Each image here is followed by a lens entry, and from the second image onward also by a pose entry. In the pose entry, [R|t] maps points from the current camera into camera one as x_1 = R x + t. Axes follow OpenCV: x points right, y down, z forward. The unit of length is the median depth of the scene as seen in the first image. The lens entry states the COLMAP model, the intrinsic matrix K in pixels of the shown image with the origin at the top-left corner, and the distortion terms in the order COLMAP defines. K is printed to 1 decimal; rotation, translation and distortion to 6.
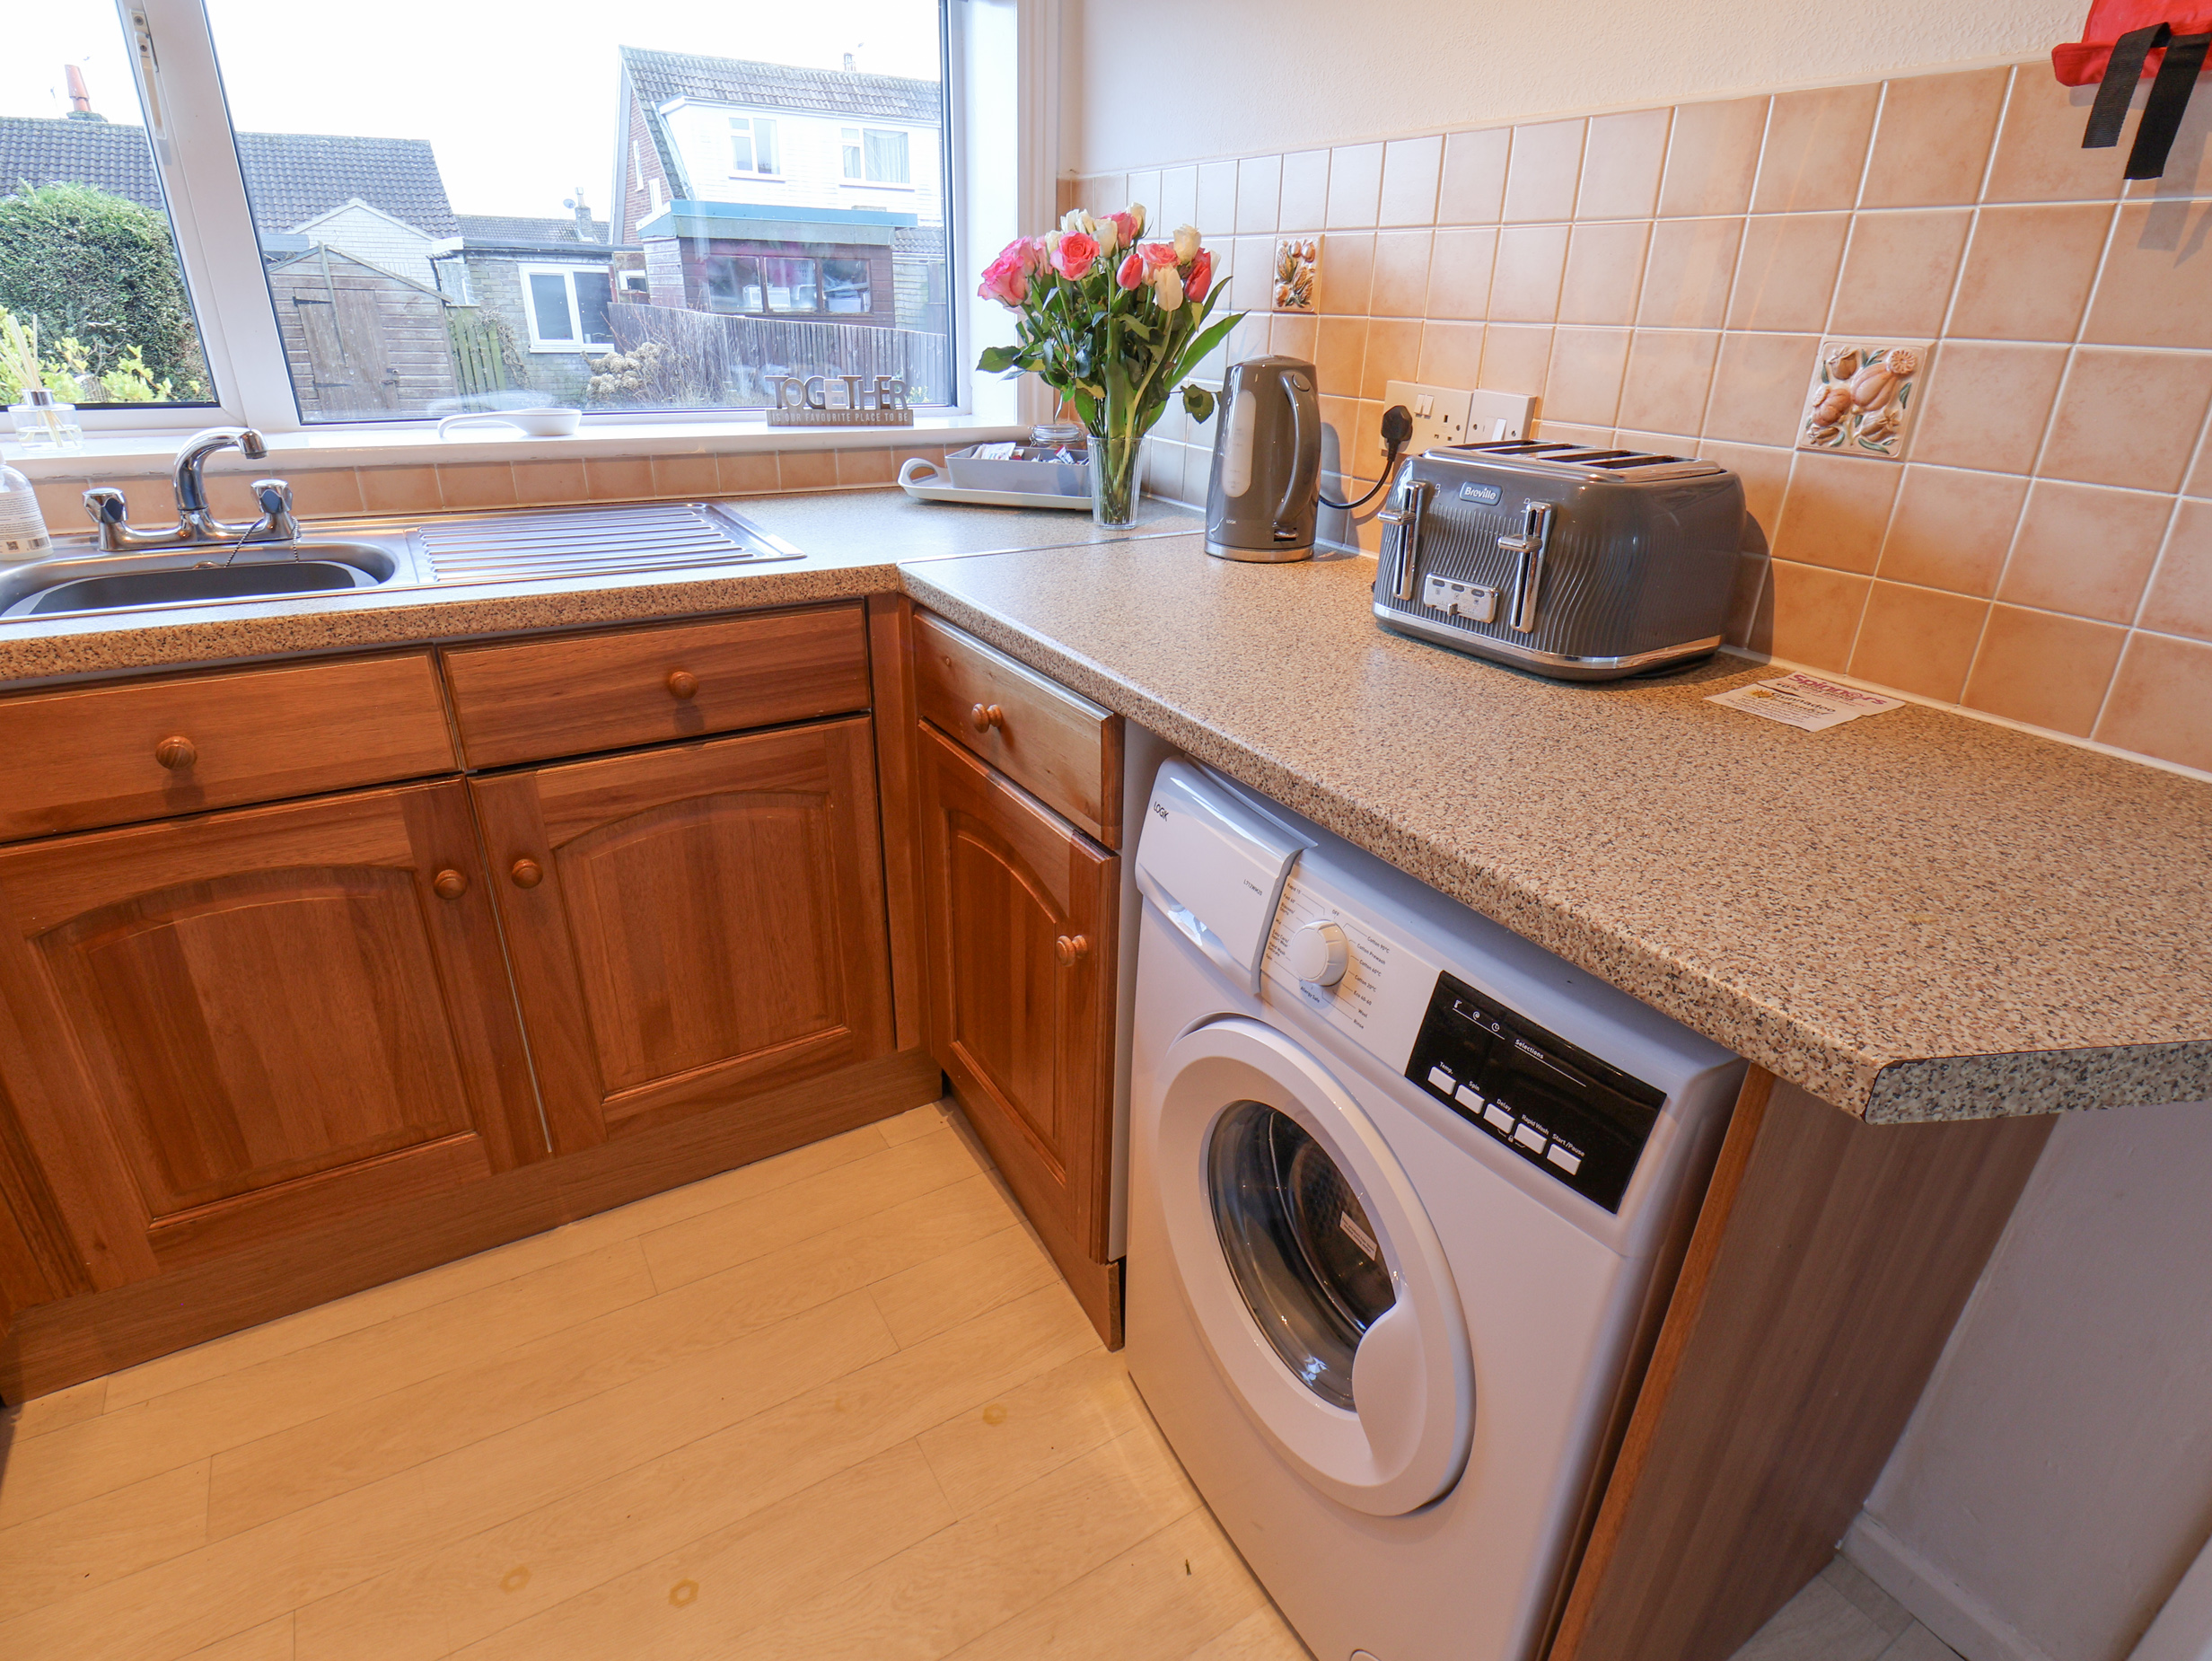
lens RADIAL K [[1156.0, 0, 1117.9], [0, 1156.0, 821.8], [0, 0, 1]] dist [0.004329, -0.013140]
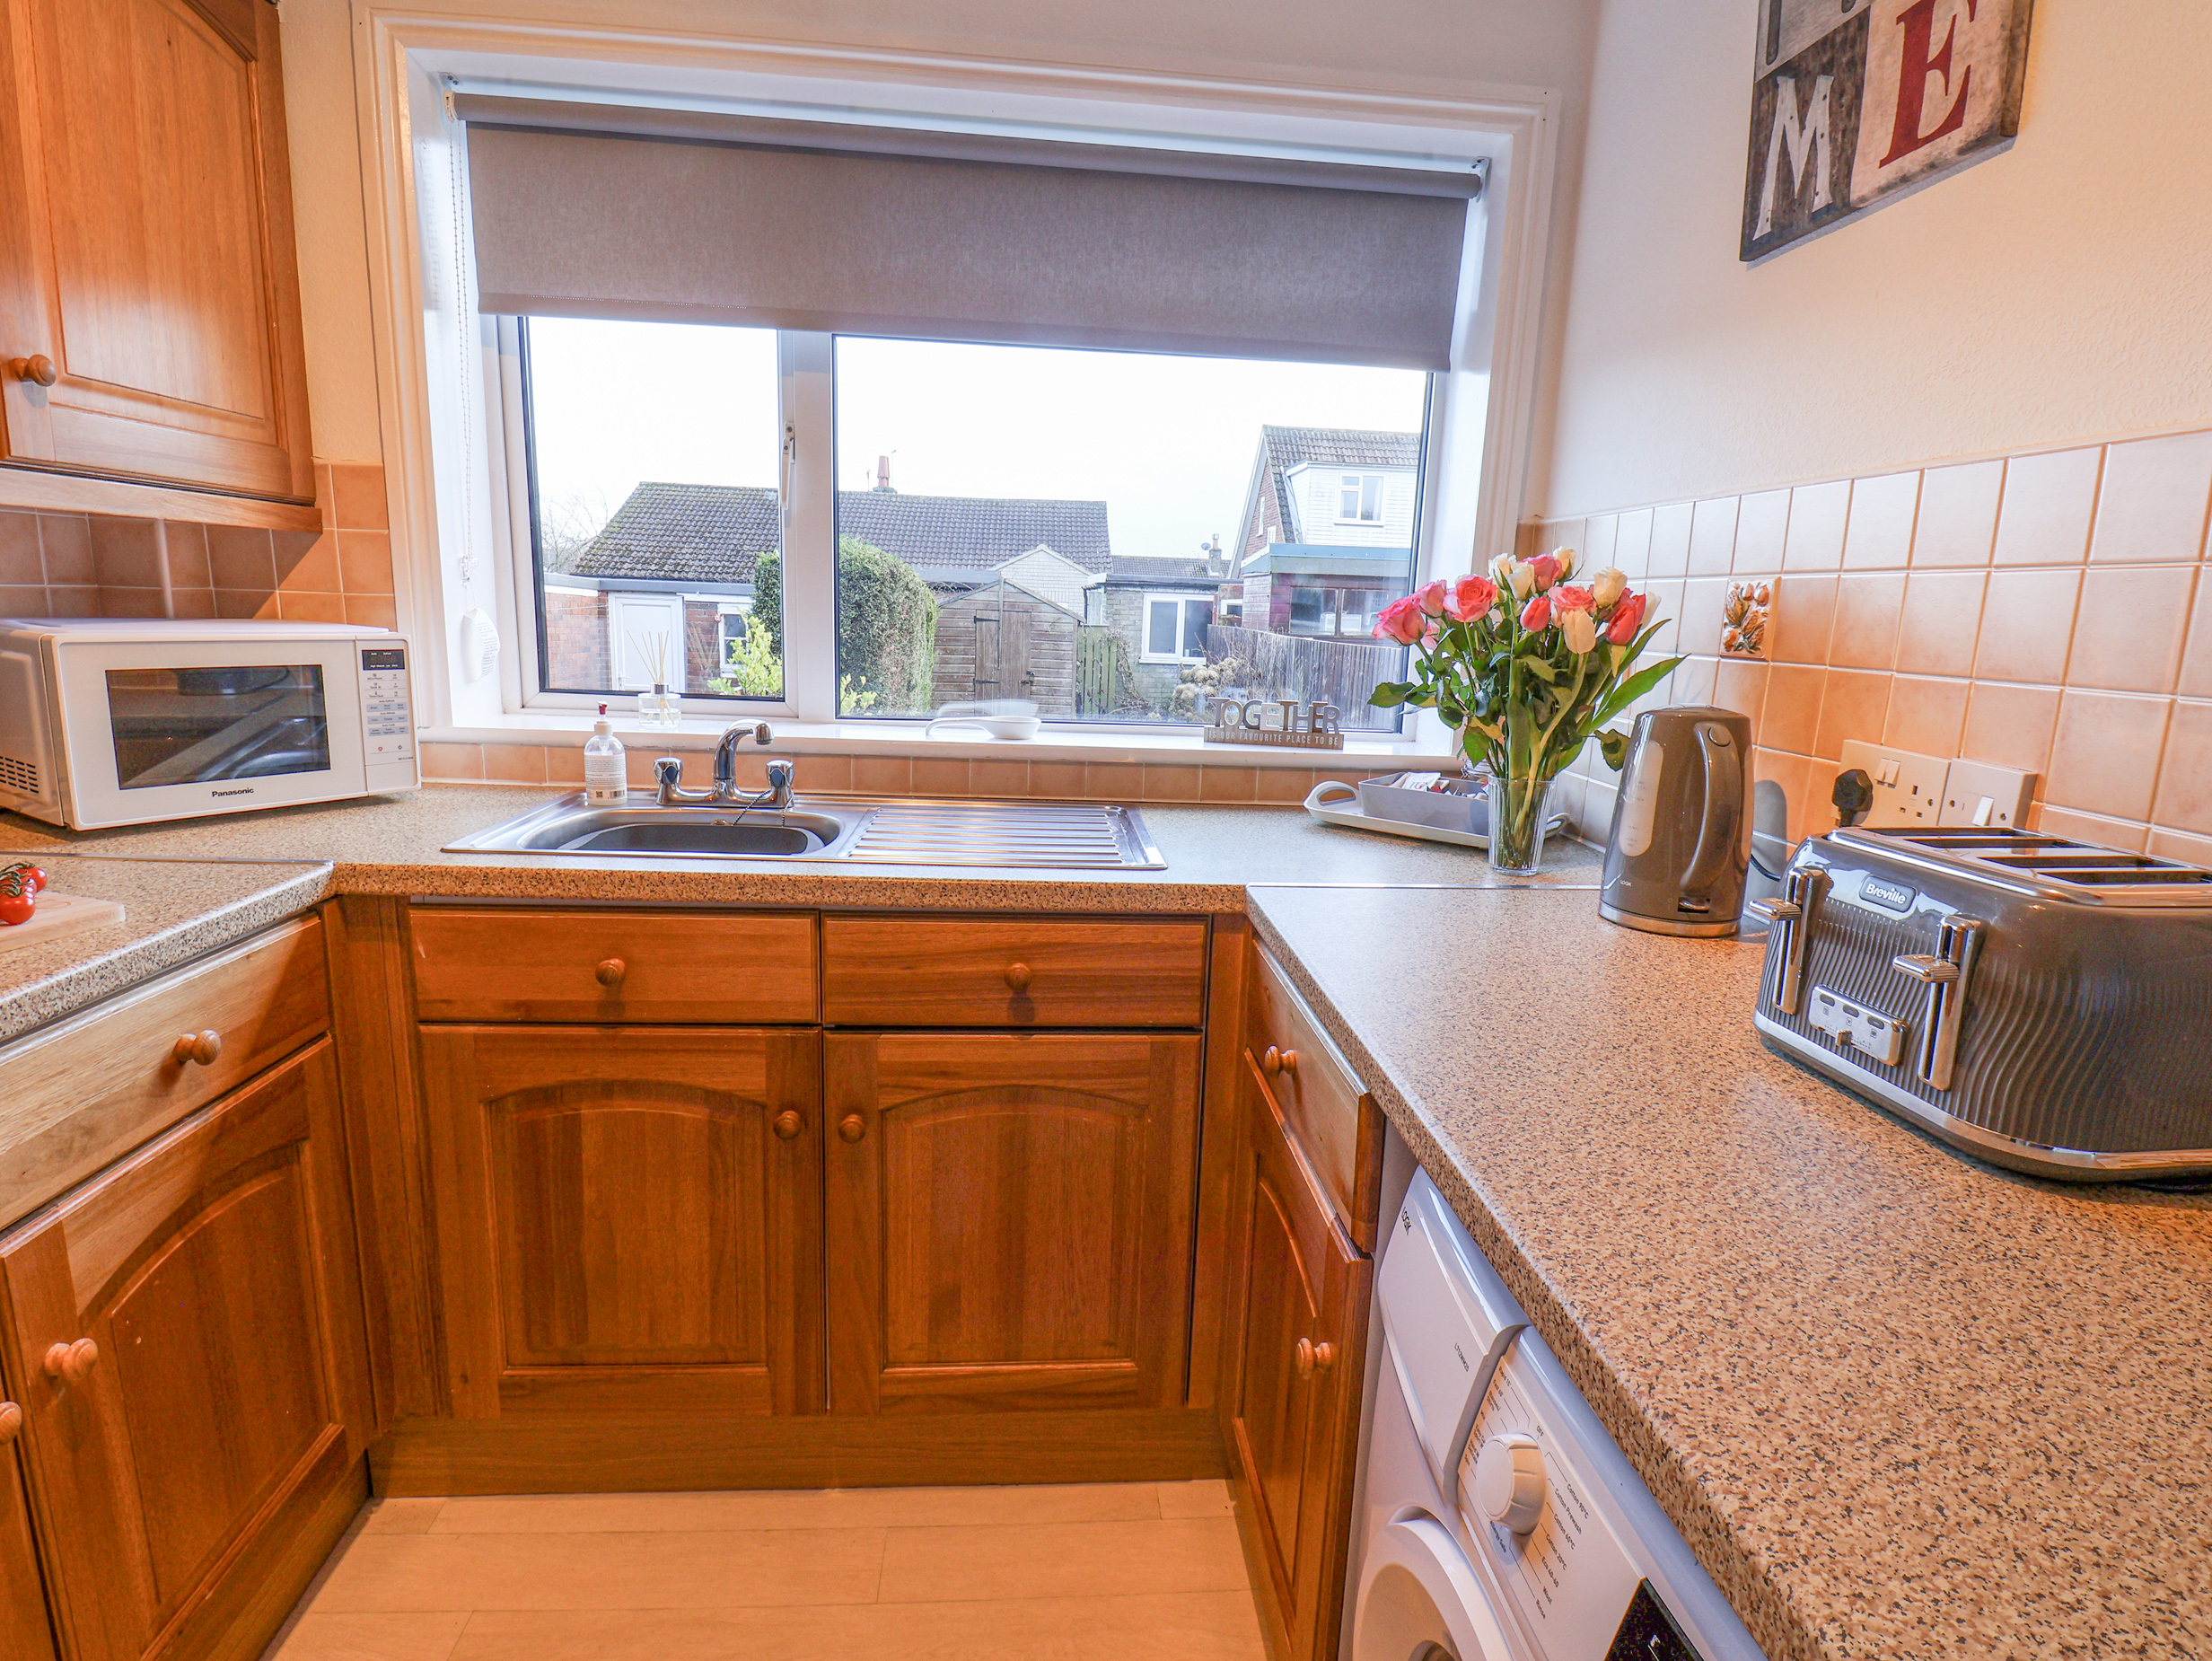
lens RADIAL K [[1156.0, 0, 1105.1], [0, 1156.0, 833.2], [0, 0, 1]] dist [0.004329, -0.013140]
pose [[0.892668, 0.094577, -0.440679, 0.140806], [-0.199269, 0.959803, -0.197663, -0.052666], [0.404271, 0.264261, 0.875632, 0.088053]]
